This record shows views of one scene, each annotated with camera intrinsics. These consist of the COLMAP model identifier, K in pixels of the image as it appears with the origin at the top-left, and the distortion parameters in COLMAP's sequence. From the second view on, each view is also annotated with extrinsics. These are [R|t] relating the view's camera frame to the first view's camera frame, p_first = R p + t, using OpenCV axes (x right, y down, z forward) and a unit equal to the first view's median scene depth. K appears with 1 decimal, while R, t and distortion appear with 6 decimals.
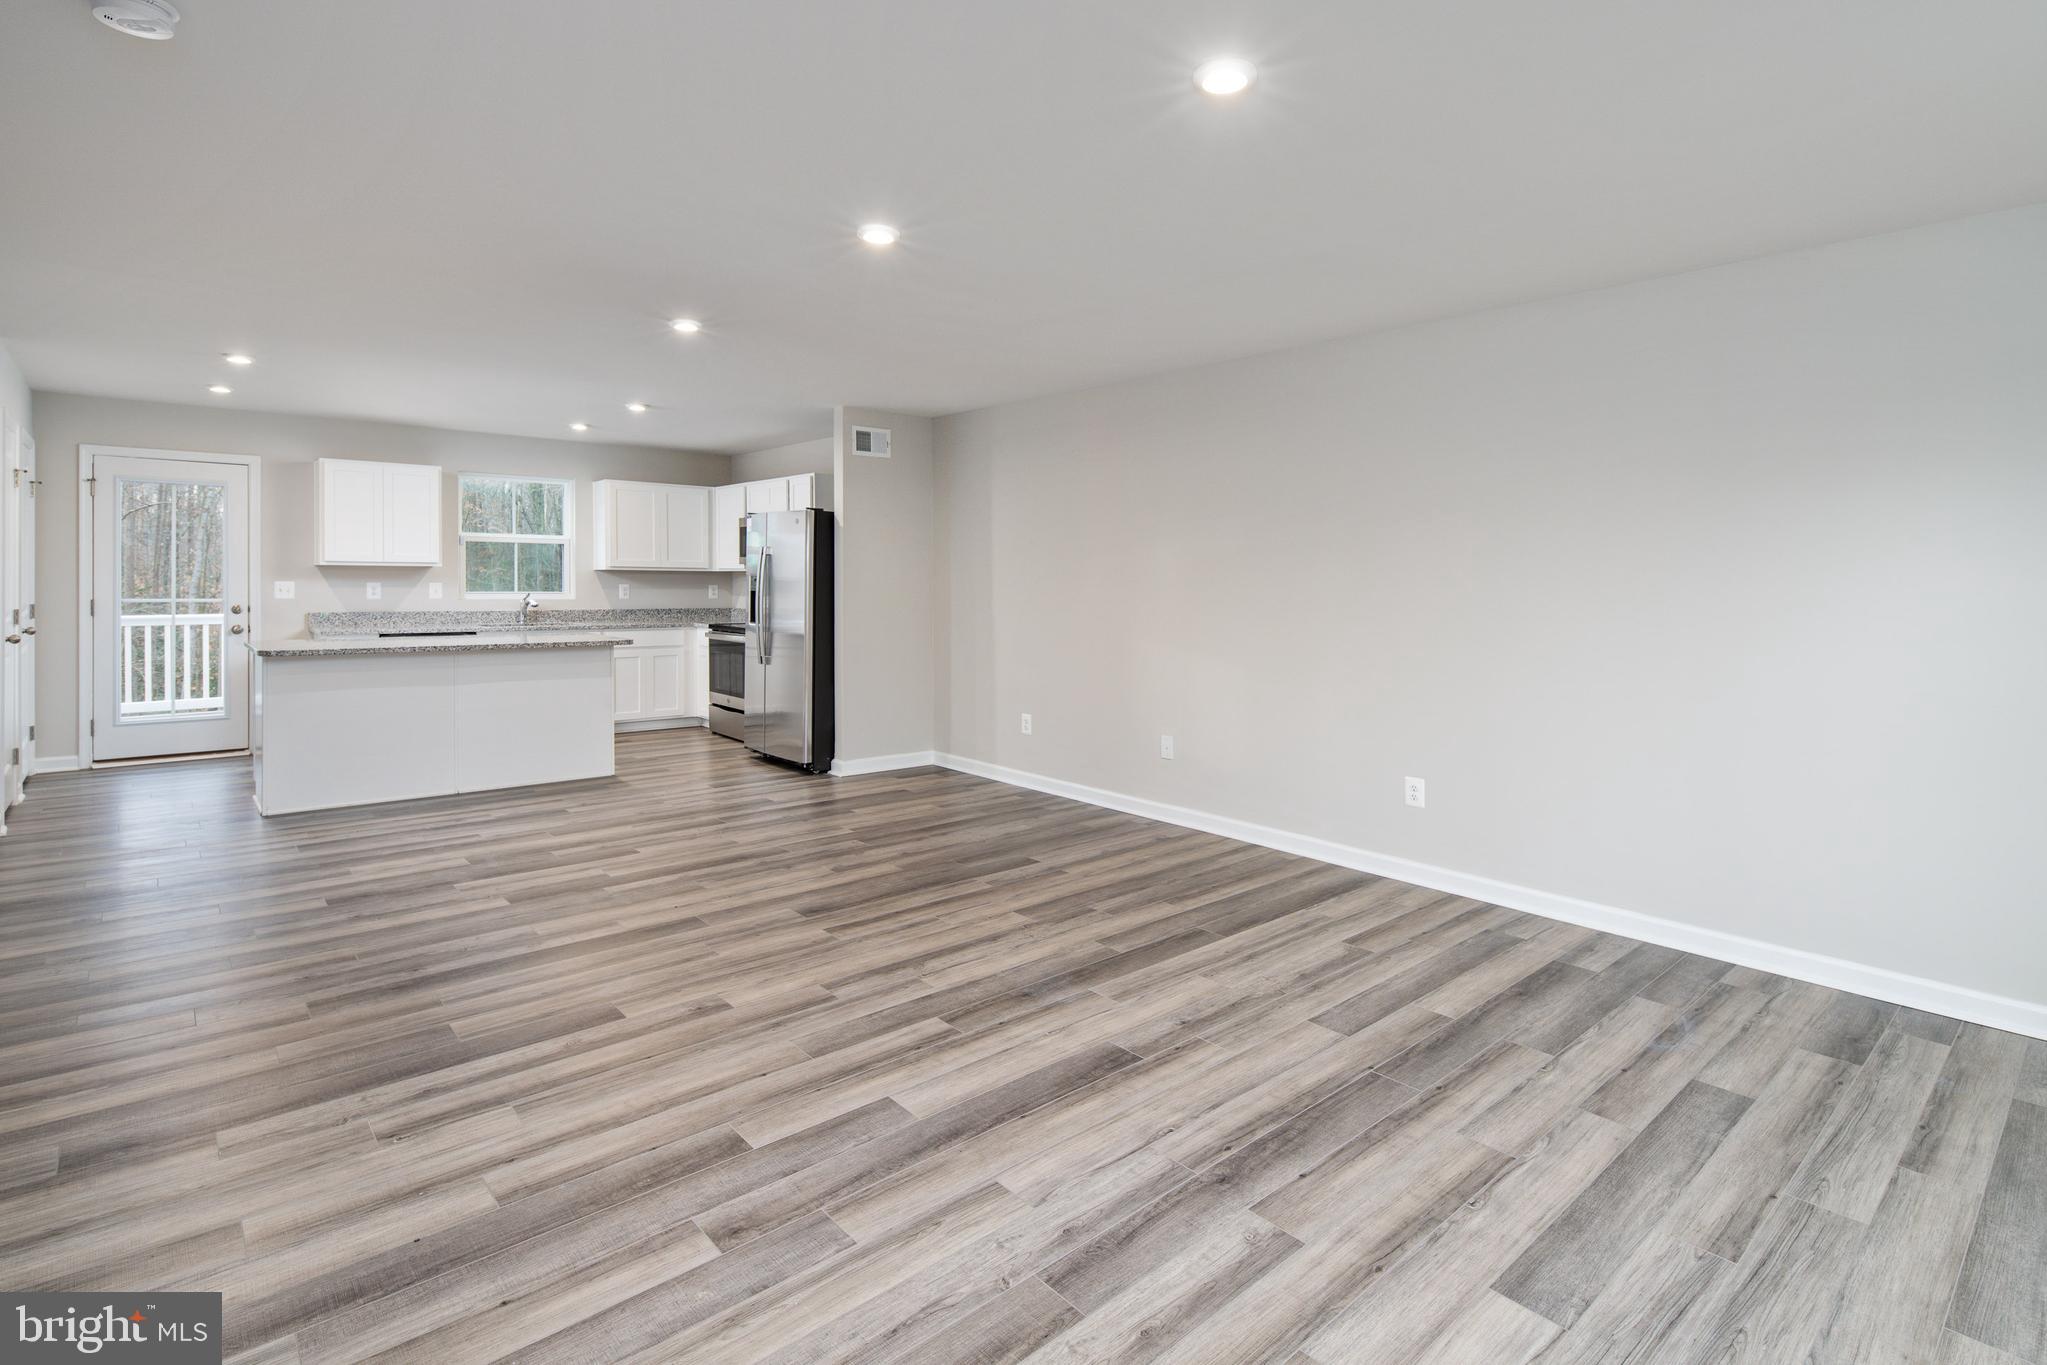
lens RADIAL K [[991.2, 0, 1040.6], [0, 991.2, 595.2], [0, 0, 1]] dist [-0.001590, -0.000846]
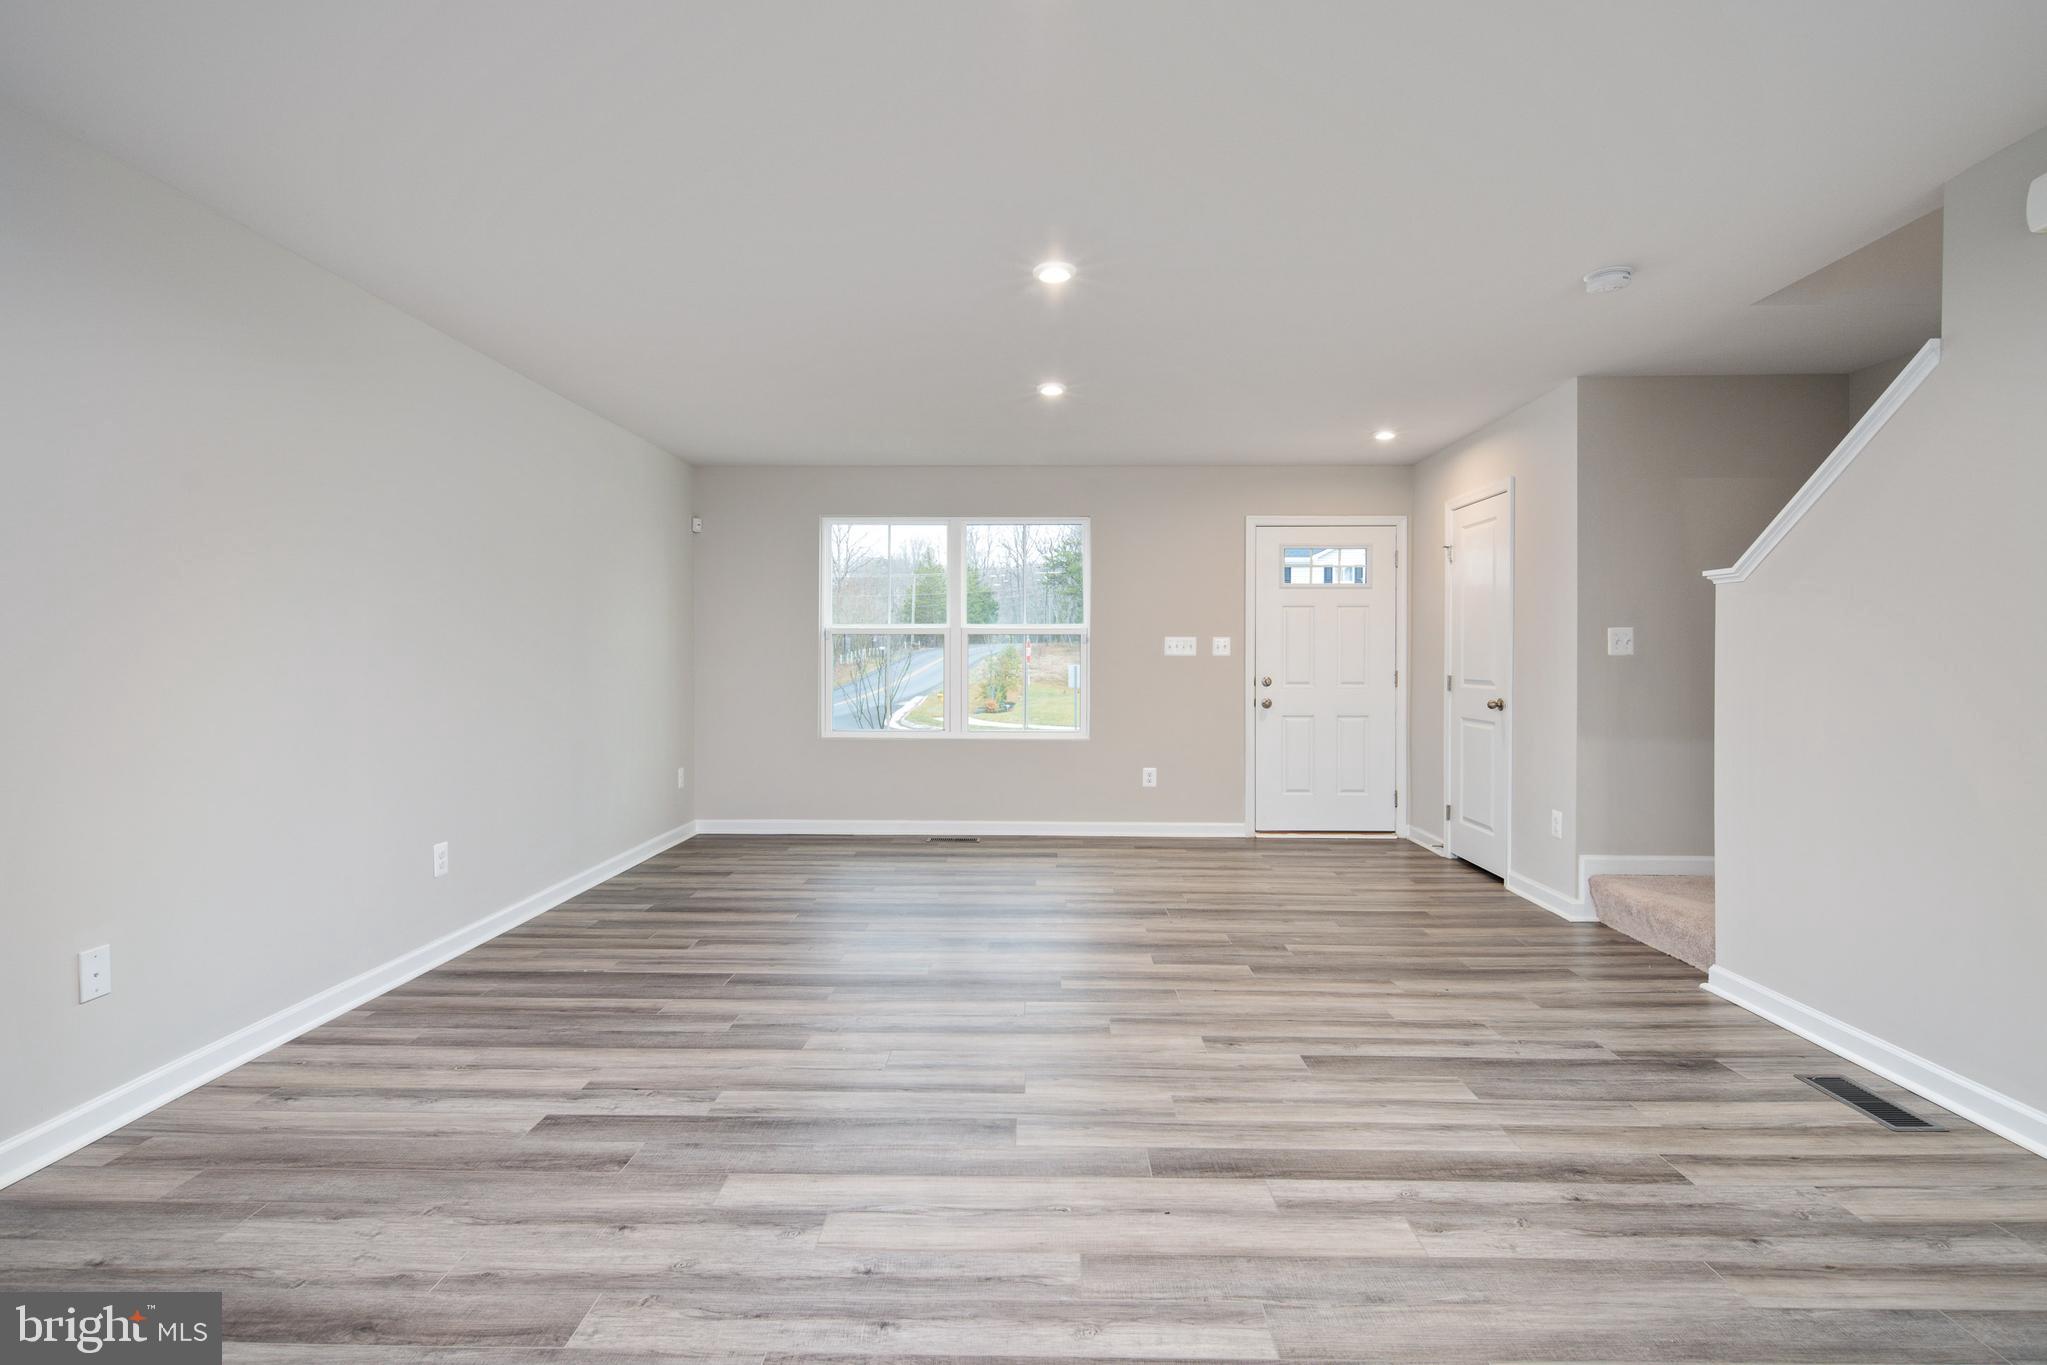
lens RADIAL K [[991.2, 0, 1032.4], [0, 991.2, 657.0], [0, 0, 1]] dist [-0.001590, -0.000846]
pose [[-0.729776, -0.013755, 0.683548, -0.376811], [0.000173, 0.999794, 0.020303, 0.001862], [-0.683686, 0.014935, -0.729623, 0.799721]]
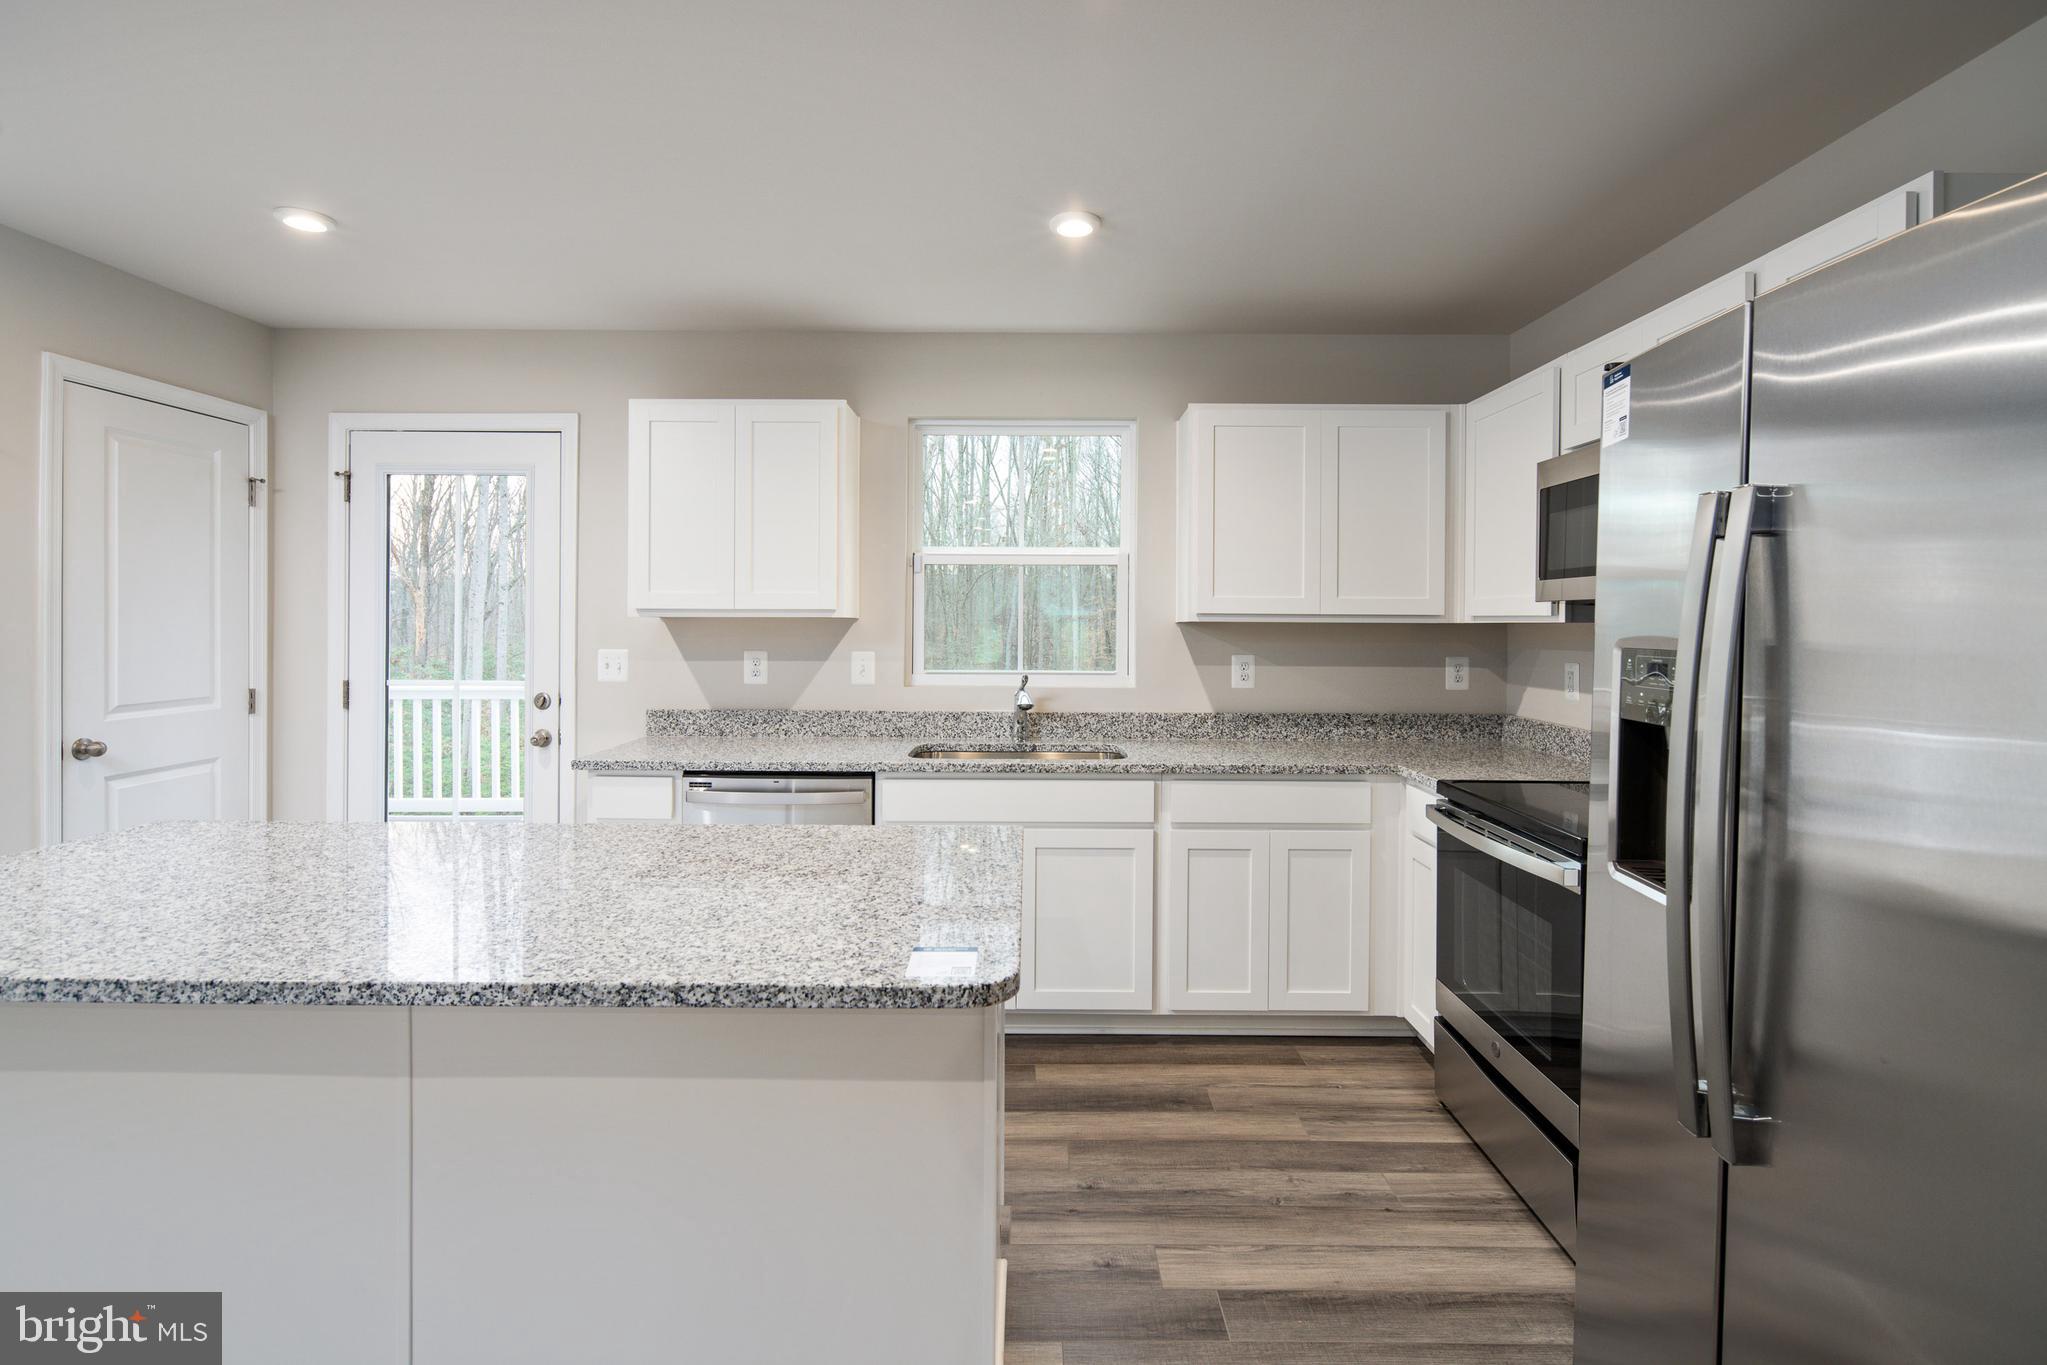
lens RADIAL K [[991.2, 0, 1034.5], [0, 991.2, 621.8], [0, 0, 1]] dist [-0.001590, -0.000846]
pose [[0.741253, -0.007161, -0.671188, -0.246599], [-0.008918, 0.999750, -0.020515, -0.019647], [0.671167, 0.021192, 0.741003, 0.771679]]
